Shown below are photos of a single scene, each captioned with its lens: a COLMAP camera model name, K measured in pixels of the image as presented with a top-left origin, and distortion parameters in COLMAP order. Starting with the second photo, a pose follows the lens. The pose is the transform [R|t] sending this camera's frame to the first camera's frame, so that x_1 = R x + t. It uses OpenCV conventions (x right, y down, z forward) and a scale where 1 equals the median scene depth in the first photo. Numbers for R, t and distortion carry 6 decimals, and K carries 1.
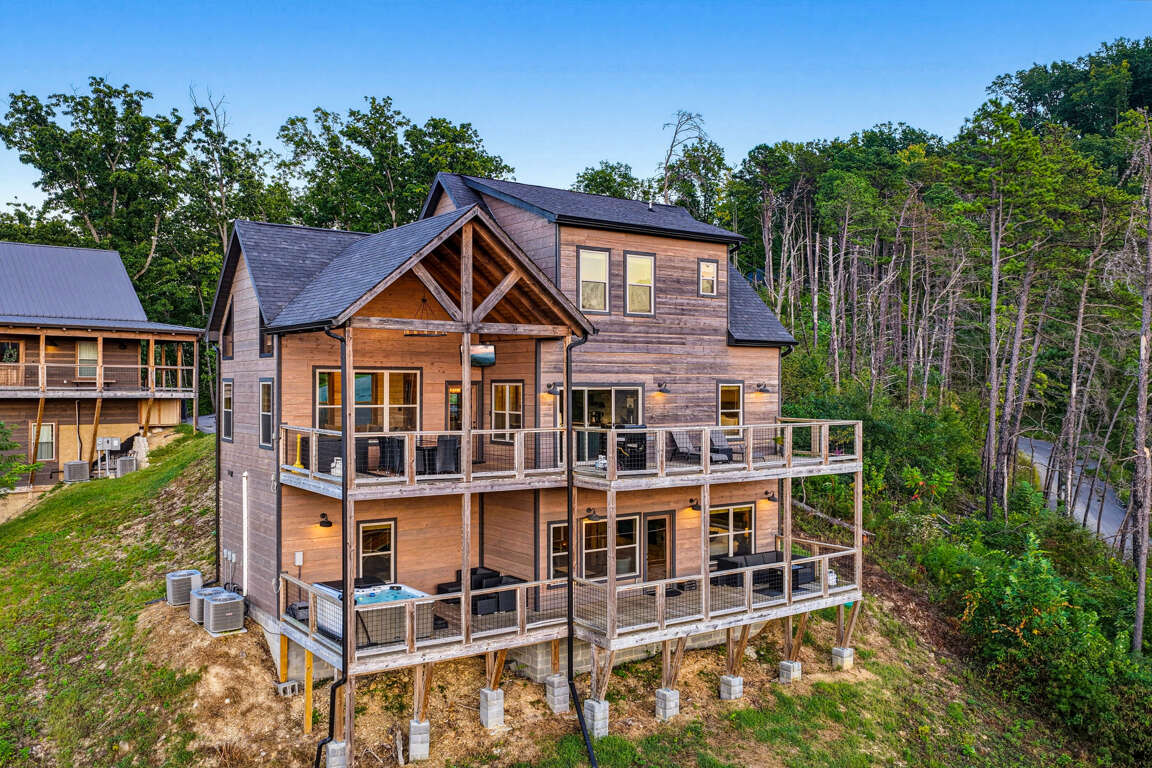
lens RADIAL K [[947.8, 0, 550.7], [0, 947.8, 380.2], [0, 0, 1]] dist [-0.003812, 0.014604]
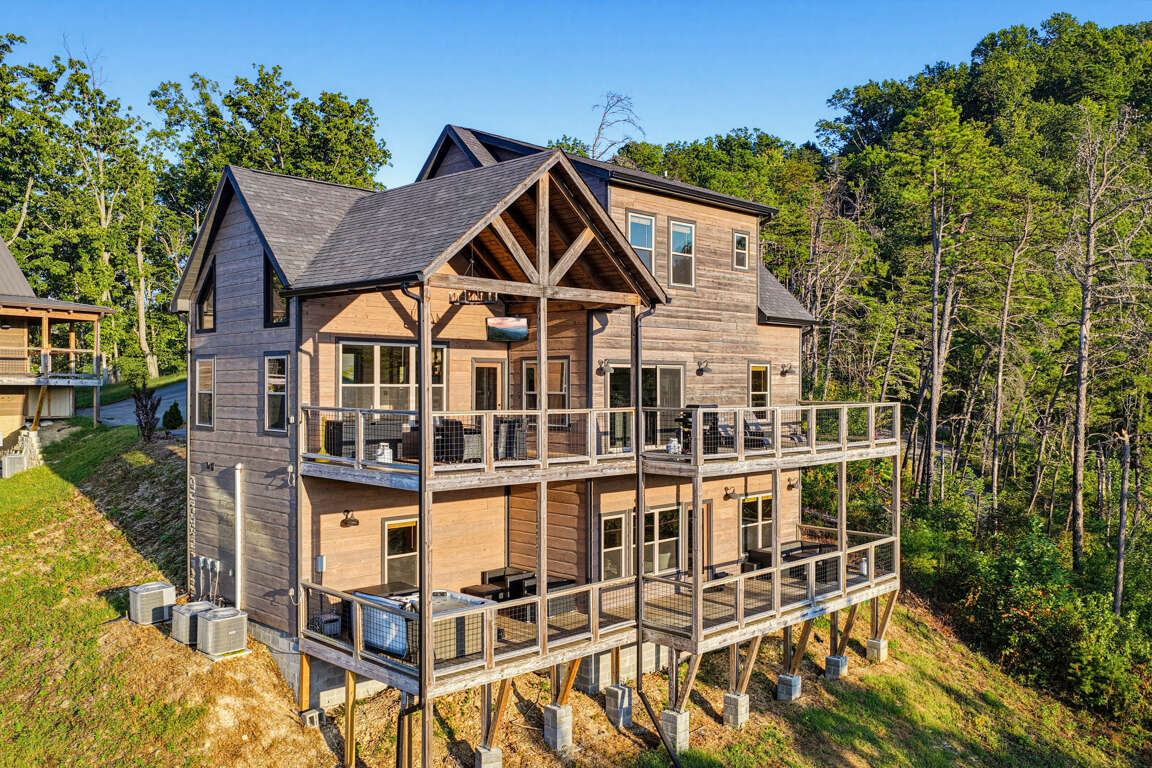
lens RADIAL K [[947.8, 0, 550.7], [0, 947.8, 380.2], [0, 0, 1]] dist [-0.003812, 0.014604]
pose [[0.985084, 0.001655, 0.172064, -0.186205], [-0.001774, 0.999998, 0.000540, 0.020543], [-0.172062, -0.000838, 0.985086, 0.114062]]
